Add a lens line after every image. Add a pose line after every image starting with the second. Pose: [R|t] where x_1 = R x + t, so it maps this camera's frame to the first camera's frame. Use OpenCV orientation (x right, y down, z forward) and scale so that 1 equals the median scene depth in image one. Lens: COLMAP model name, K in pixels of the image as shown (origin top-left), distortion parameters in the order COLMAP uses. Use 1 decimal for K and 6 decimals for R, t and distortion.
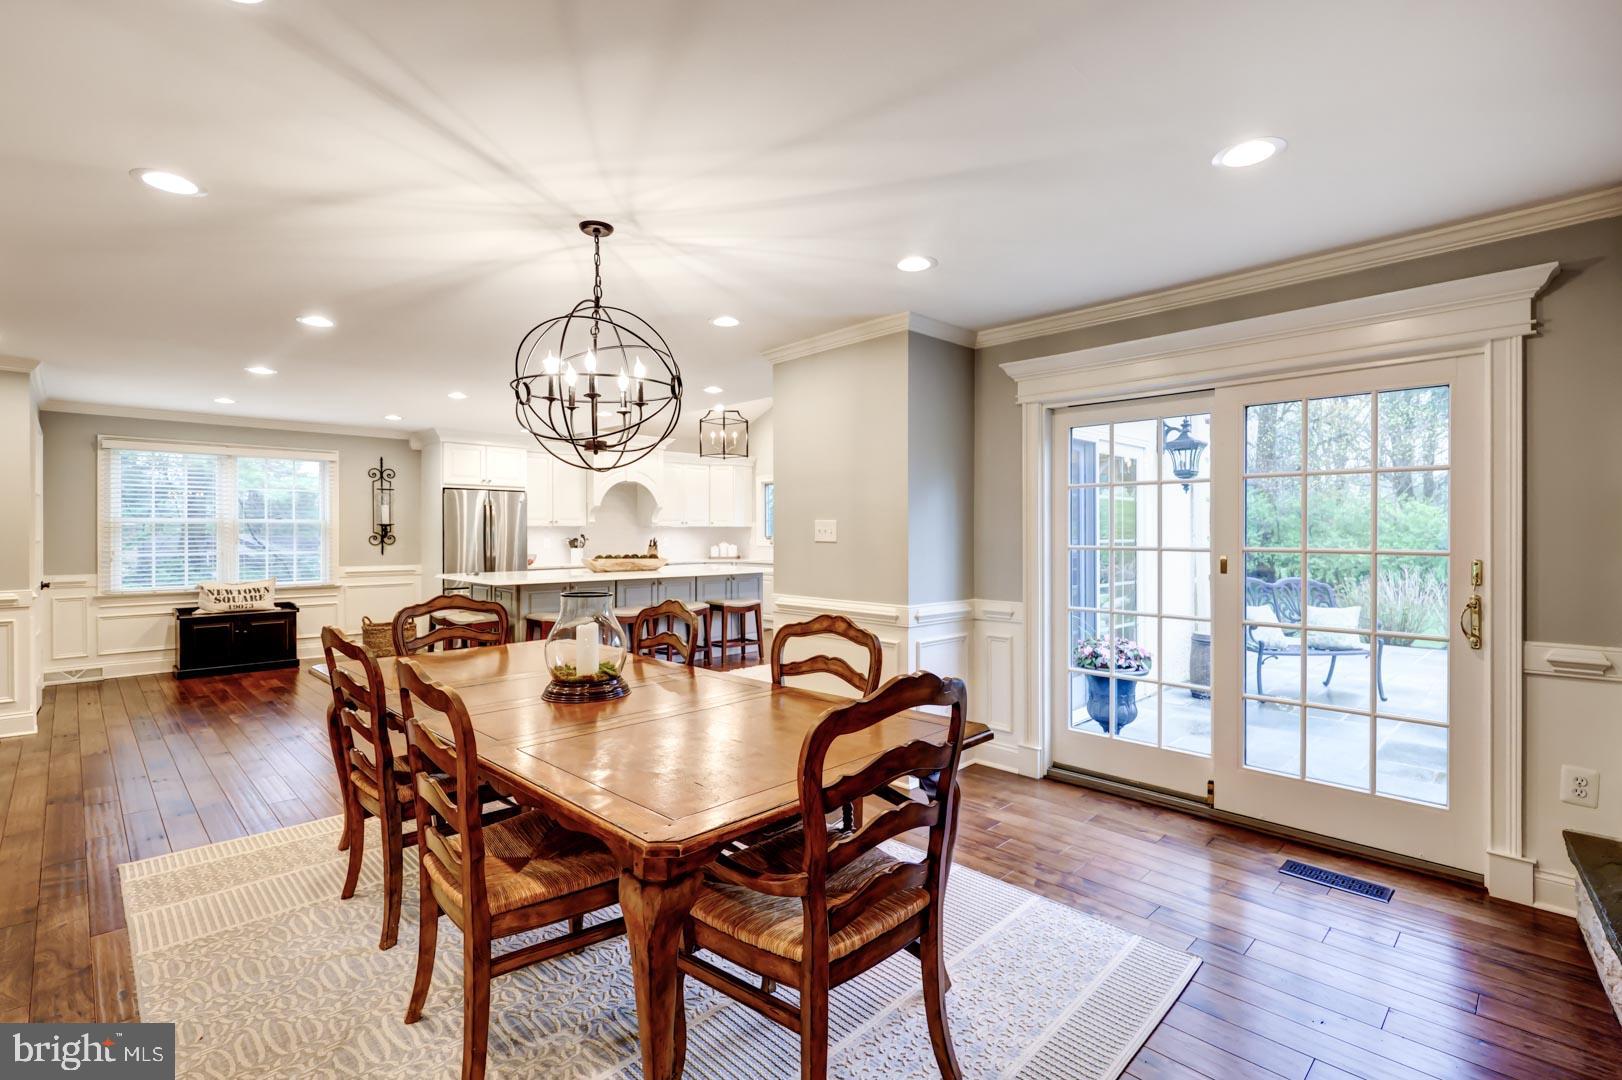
lens RADIAL K [[745.4, 0, 811.3], [0, 745.4, 537.0], [0, 0, 1]] dist [0.004606, 0.000241]
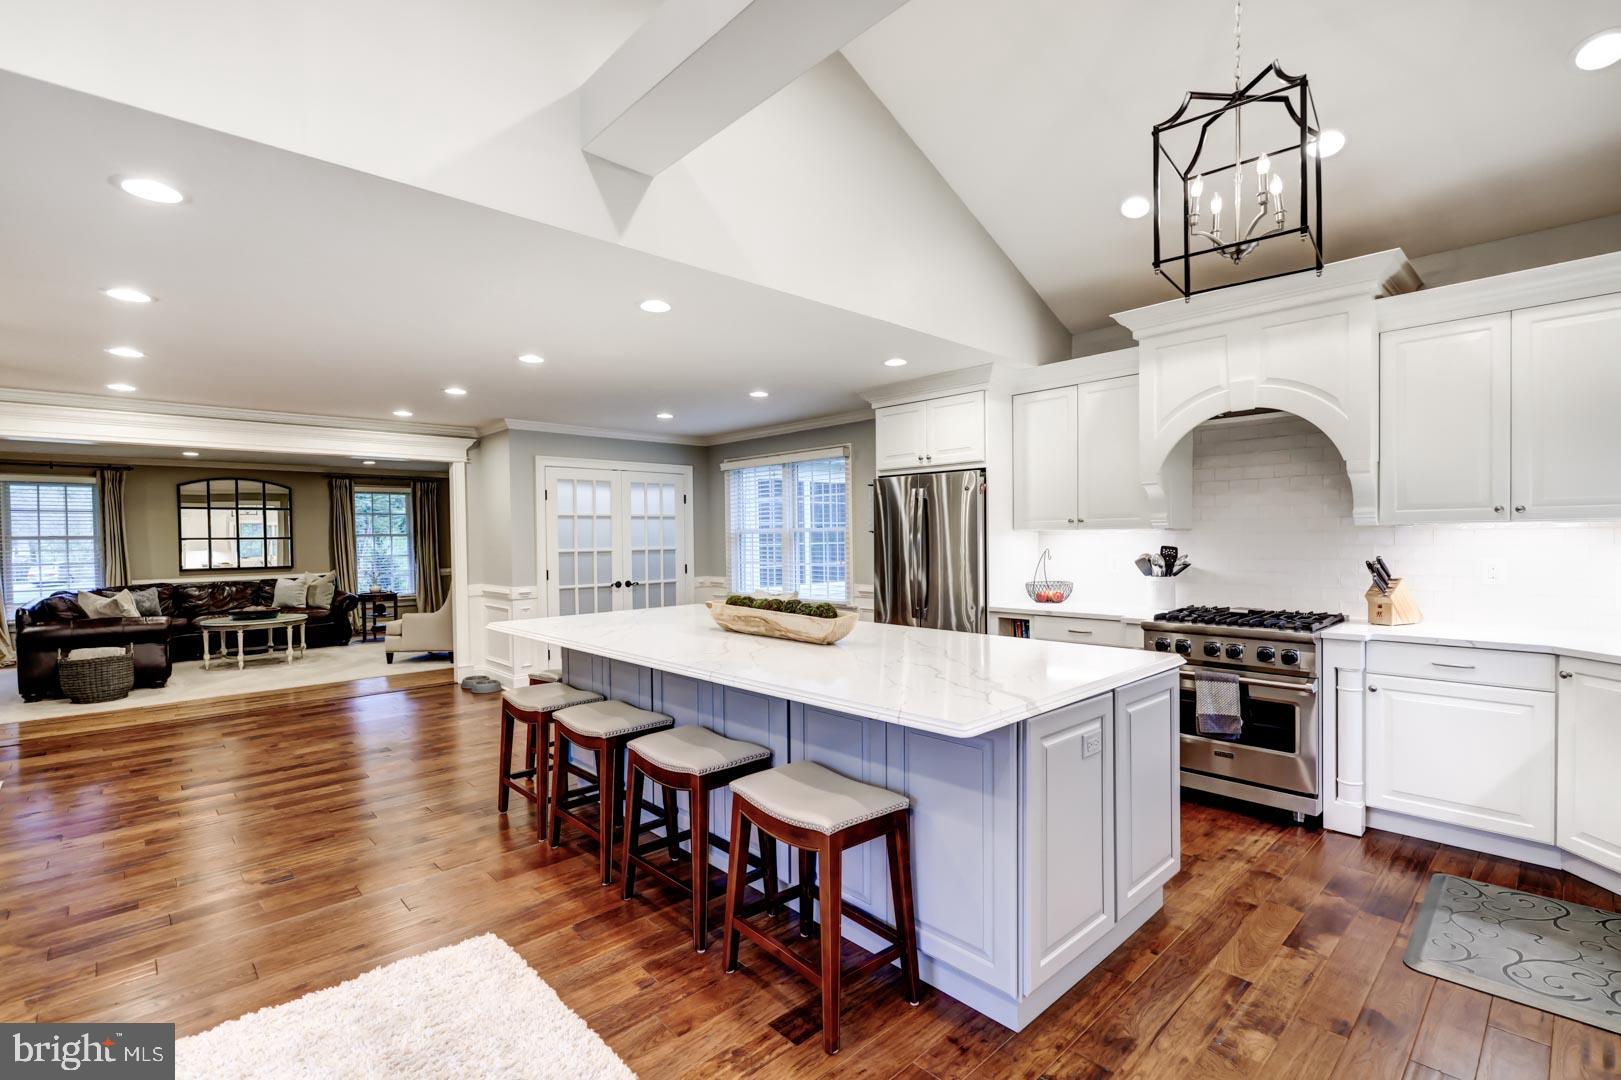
lens RADIAL K [[734.6, 0, 810.5], [0, 734.6, 540.0], [0, 0, 1]] dist [0.000004, -0.000255]
pose [[-0.024503, 0.006501, -0.999679, 0.196155], [0.006252, 0.999960, 0.006350, -0.015030], [0.999680, -0.006095, -0.024542, 1.080616]]
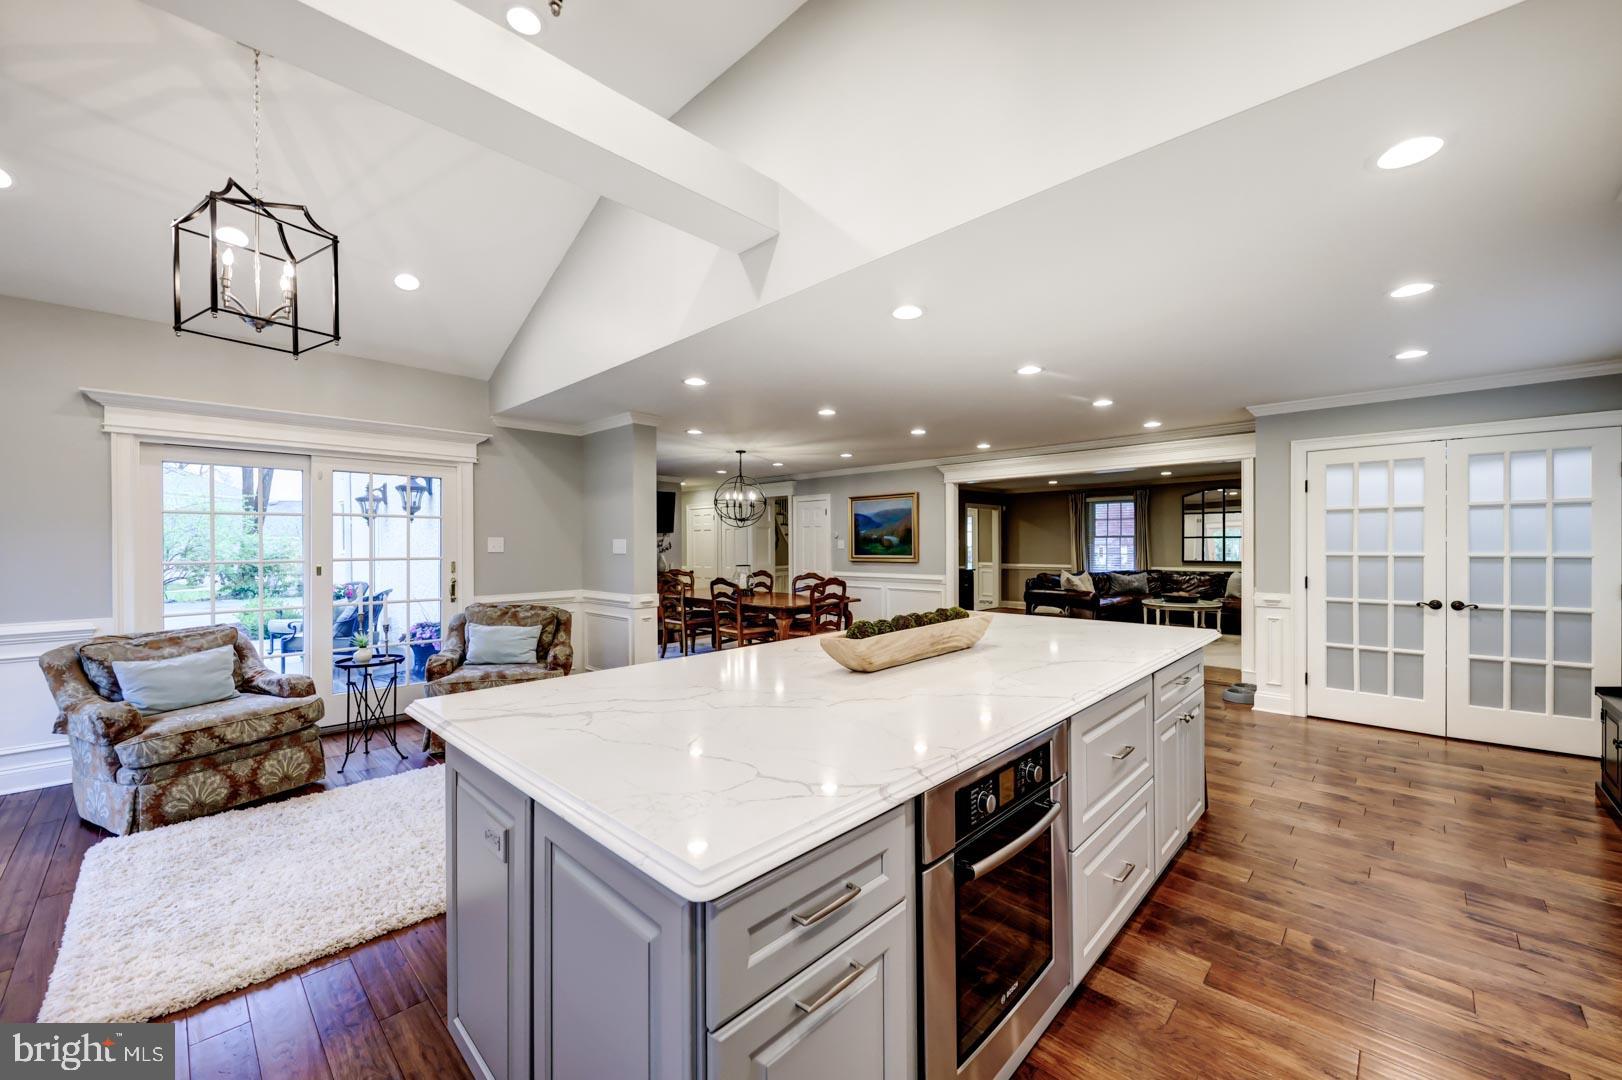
lens RADIAL K [[624.1, 0, 811.0], [0, 624.1, 540.0], [0, 0, 1]] dist [0.000519, 0.000055]
pose [[-0.999440, 0.006700, -0.032788, -0.184239], [0.006717, 0.999977, -0.000409, -0.014791], [0.032785, -0.000629, -0.999462, 1.366238]]
